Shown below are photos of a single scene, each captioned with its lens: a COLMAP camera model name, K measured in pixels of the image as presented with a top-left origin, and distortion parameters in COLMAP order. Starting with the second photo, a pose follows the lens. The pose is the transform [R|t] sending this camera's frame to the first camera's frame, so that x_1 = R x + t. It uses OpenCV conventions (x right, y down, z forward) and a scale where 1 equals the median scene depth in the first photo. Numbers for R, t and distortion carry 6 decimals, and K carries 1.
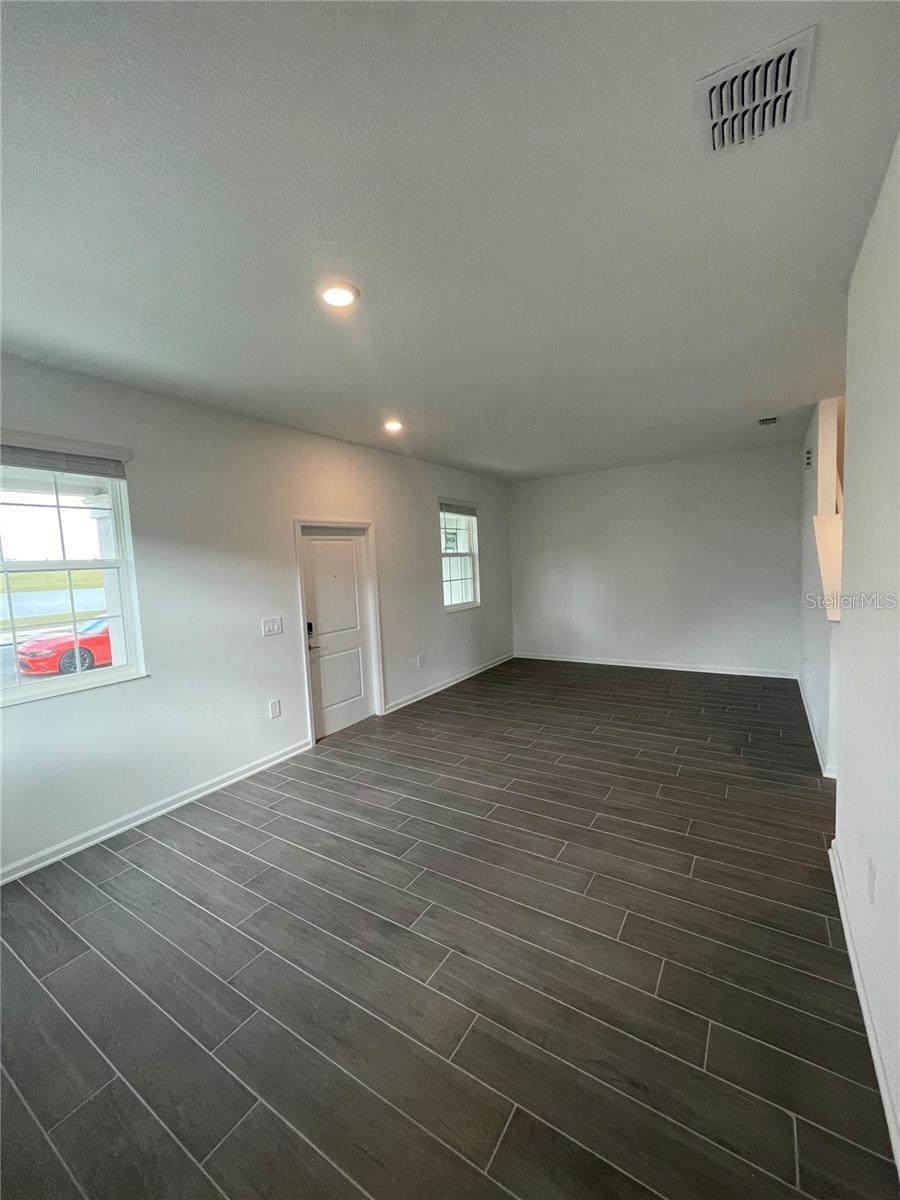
lens RADIAL K [[485.8, 0, 450.0], [0, 485.8, 600.0], [0, 0, 1]] dist [-0.005127, 0.000170]
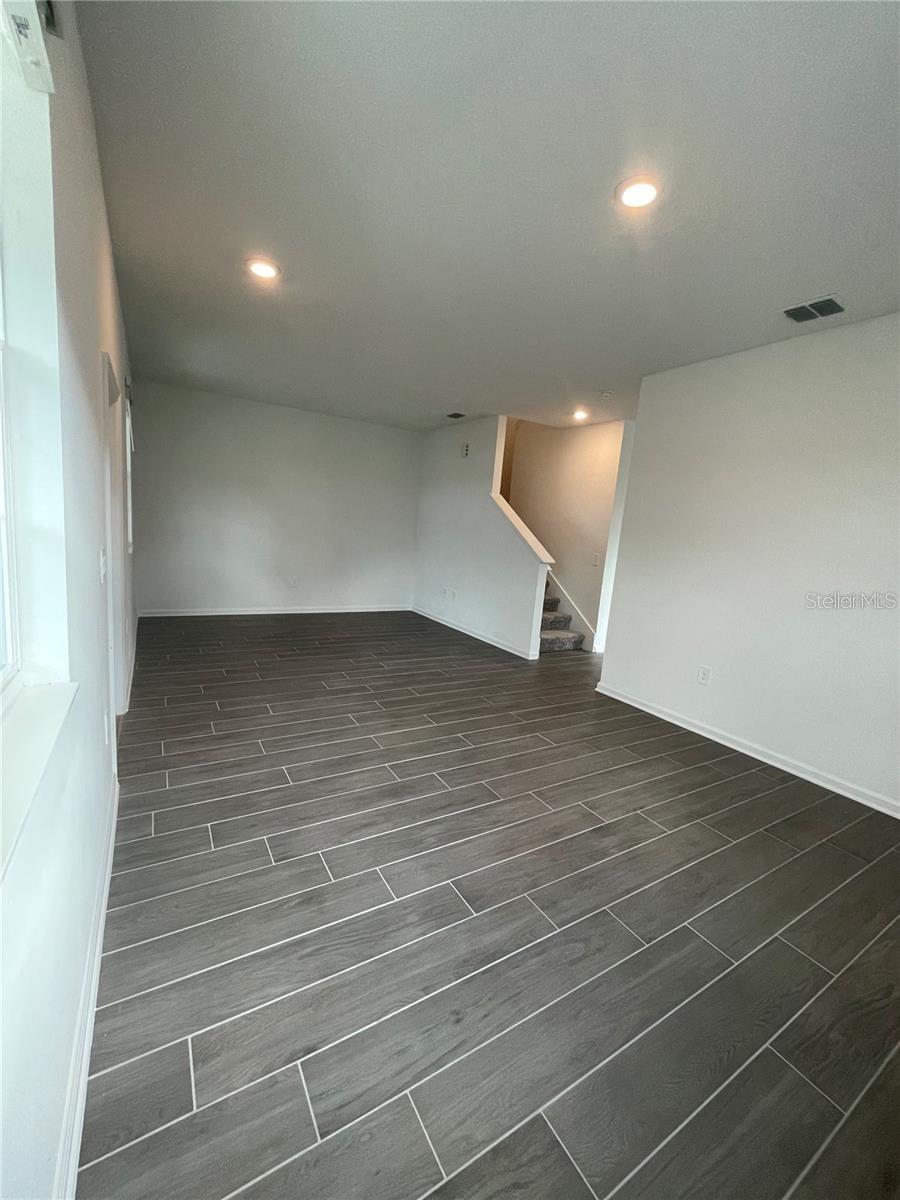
lens RADIAL K [[485.8, 0, 450.0], [0, 485.8, 600.0], [0, 0, 1]] dist [-0.005127, 0.000170]
pose [[0.433282, -0.057241, 0.899439, -0.706737], [-0.024798, 0.996846, 0.075386, 0.046088], [-0.900917, -0.054967, 0.430496, 0.495183]]
